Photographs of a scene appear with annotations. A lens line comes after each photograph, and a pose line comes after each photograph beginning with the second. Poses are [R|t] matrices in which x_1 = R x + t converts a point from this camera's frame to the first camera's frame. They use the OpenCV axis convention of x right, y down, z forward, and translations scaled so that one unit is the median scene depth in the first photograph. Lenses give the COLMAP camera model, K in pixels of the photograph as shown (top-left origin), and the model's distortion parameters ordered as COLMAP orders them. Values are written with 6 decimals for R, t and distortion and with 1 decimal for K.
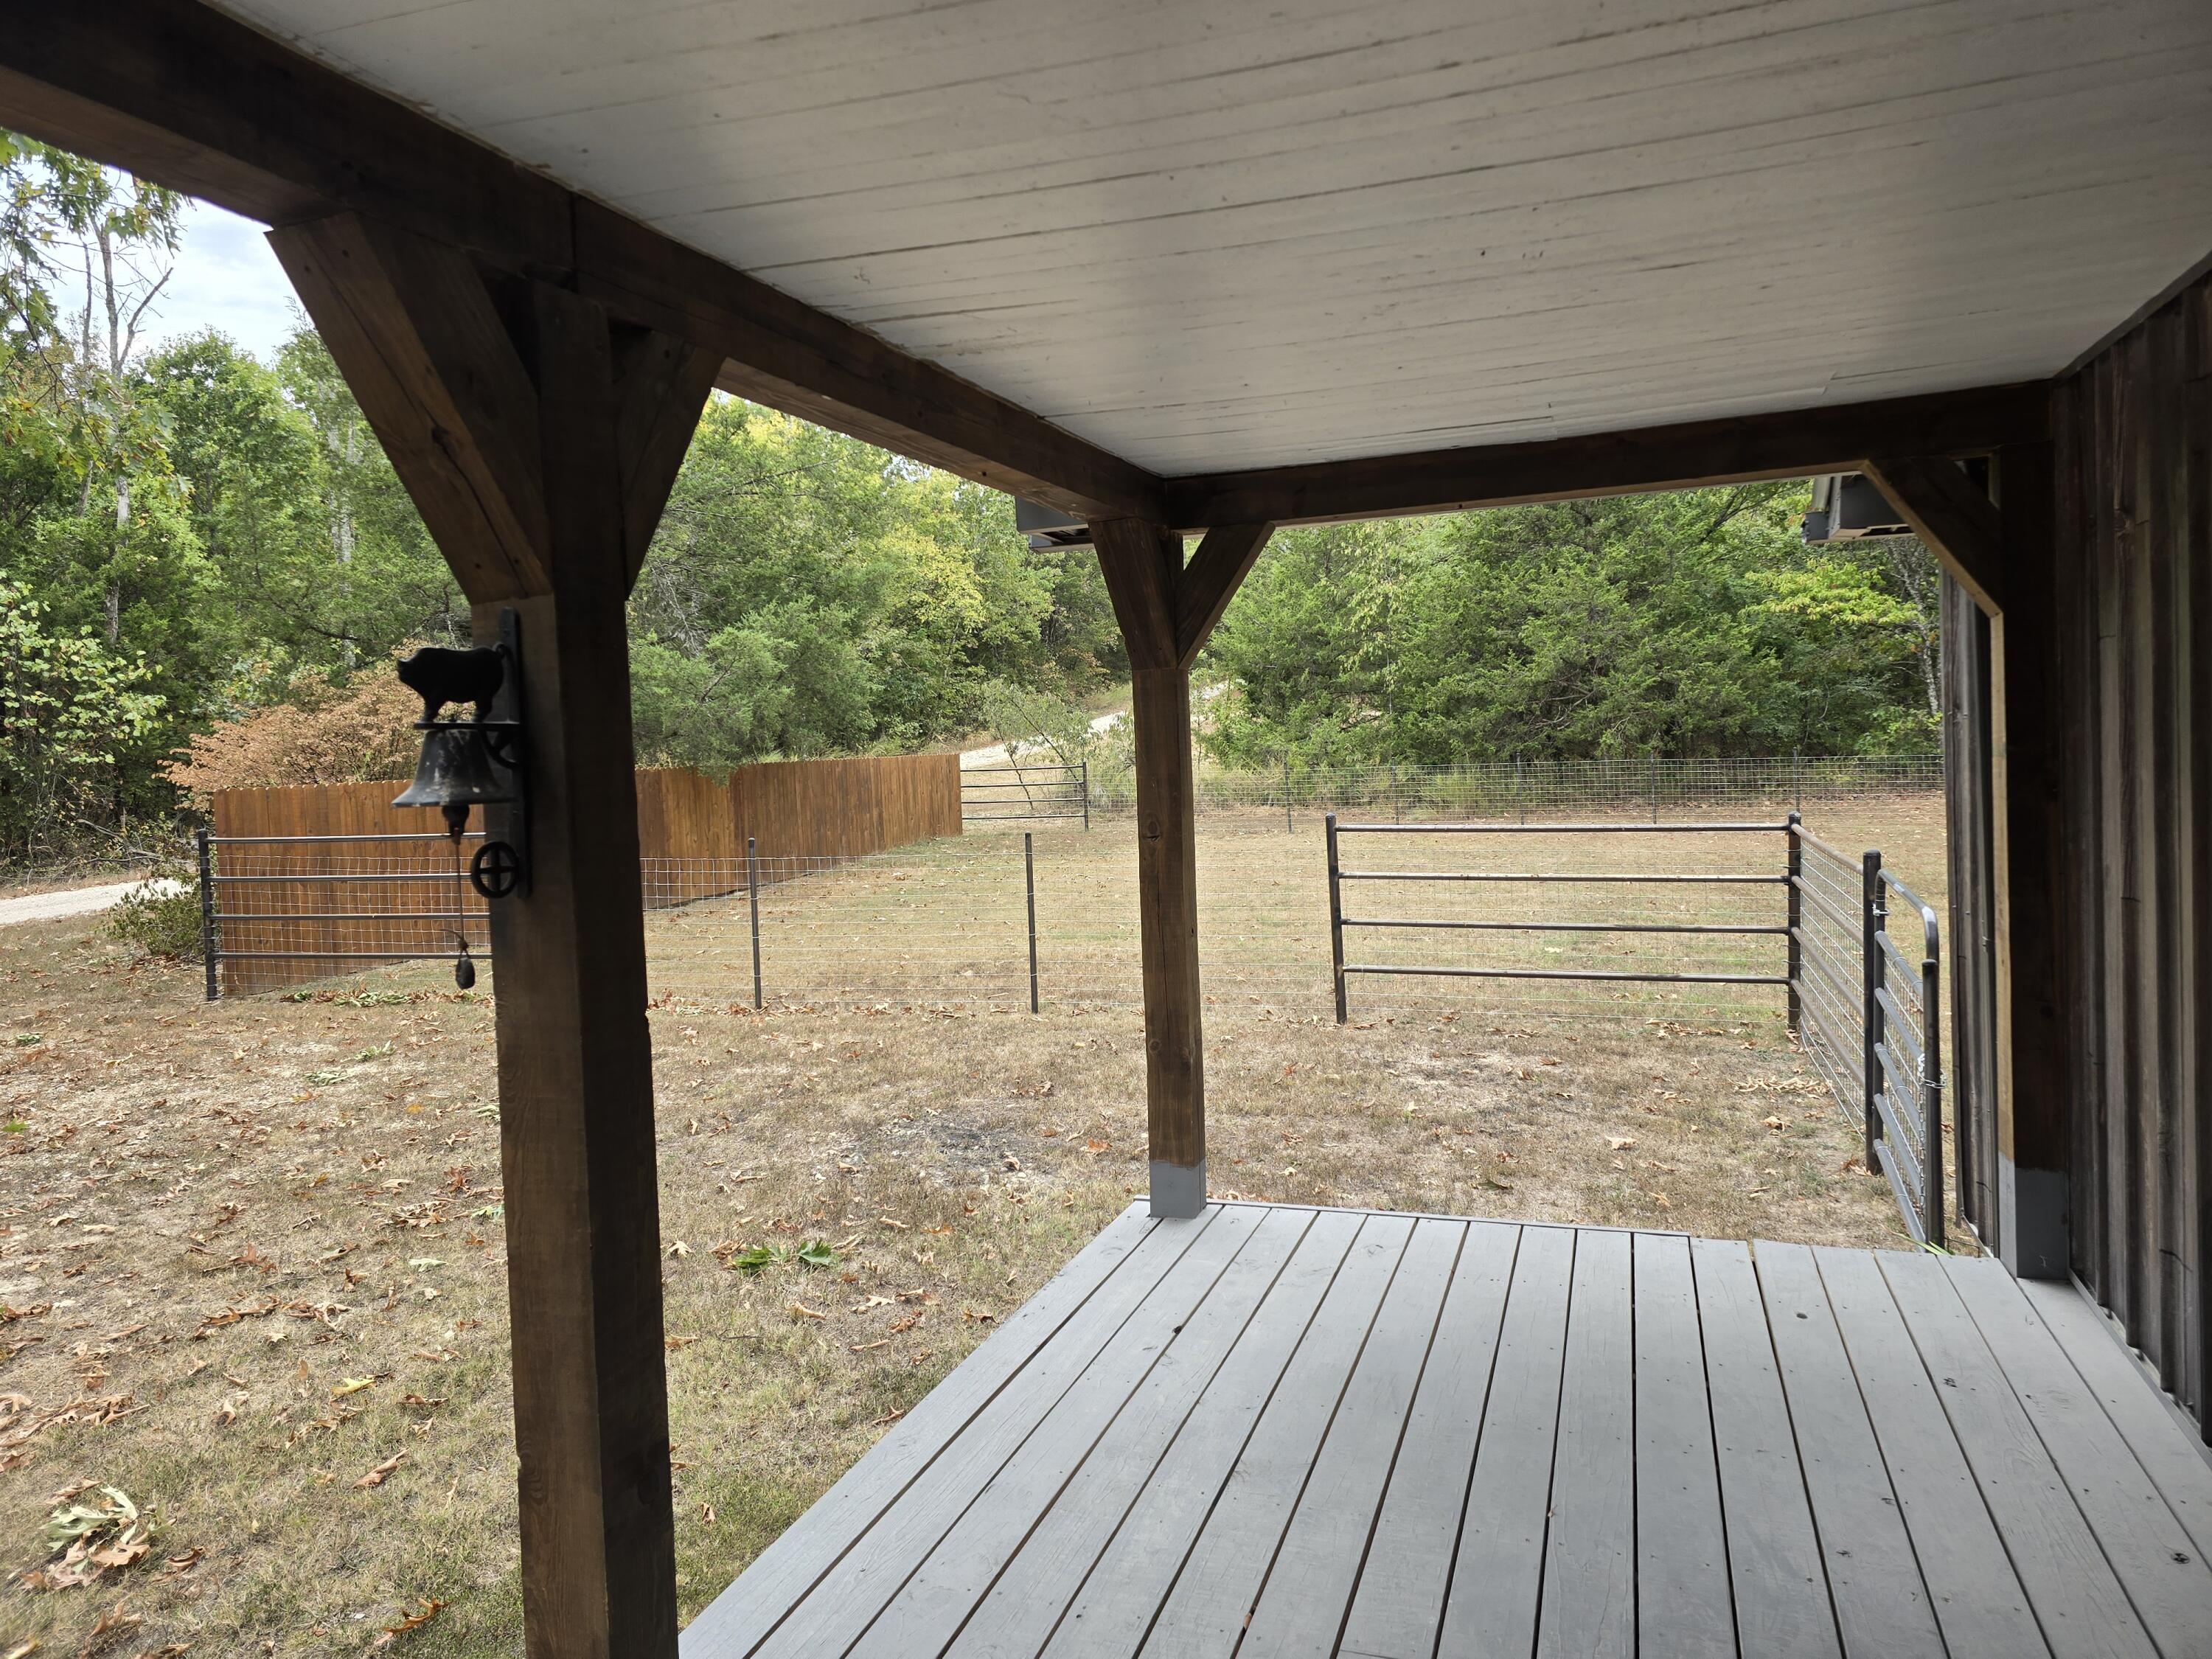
lens RADIAL K [[1484.9, 0, 1100.3], [0, 1484.9, 794.9], [0, 0, 1]] dist [0.008145, -0.000496]
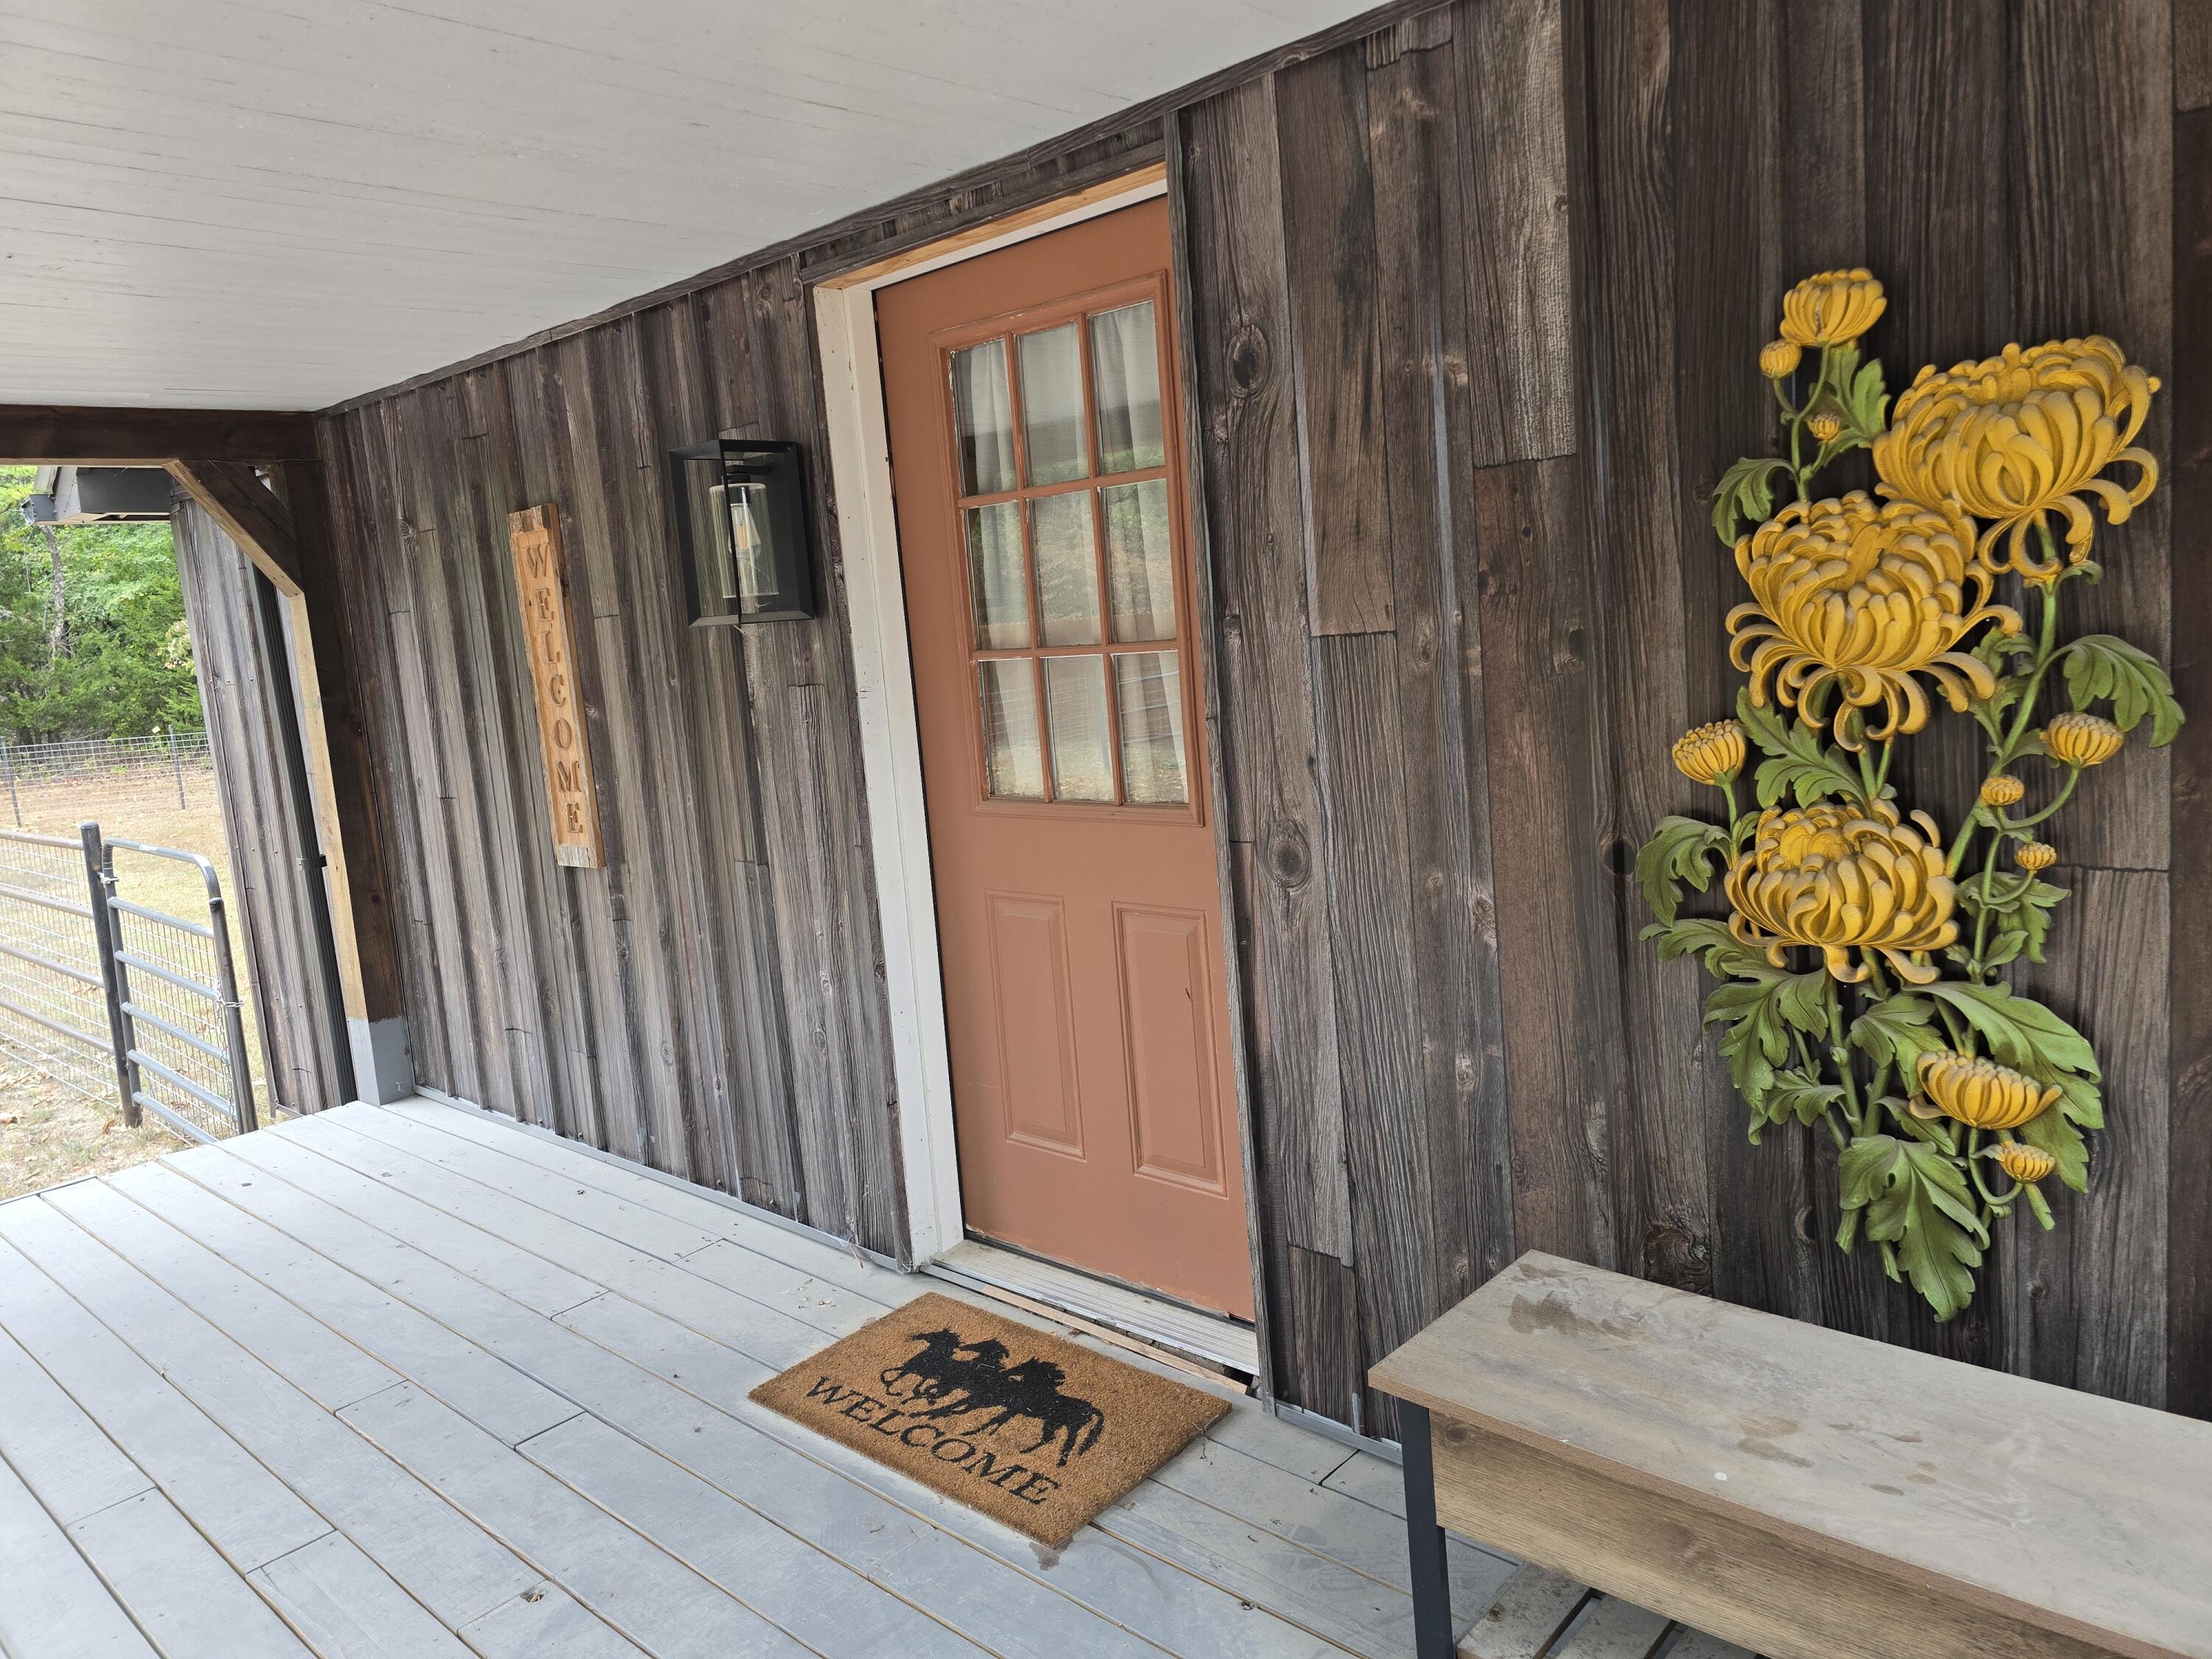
lens RADIAL K [[1484.9, 0, 1100.3], [0, 1484.9, 794.9], [0, 0, 1]] dist [0.008145, -0.000496]
pose [[0.381162, -0.104477, 0.918586, -0.314877], [0.097473, 0.992598, 0.072449, 0.021762], [-0.919356, 0.061922, 0.388524, -0.100534]]
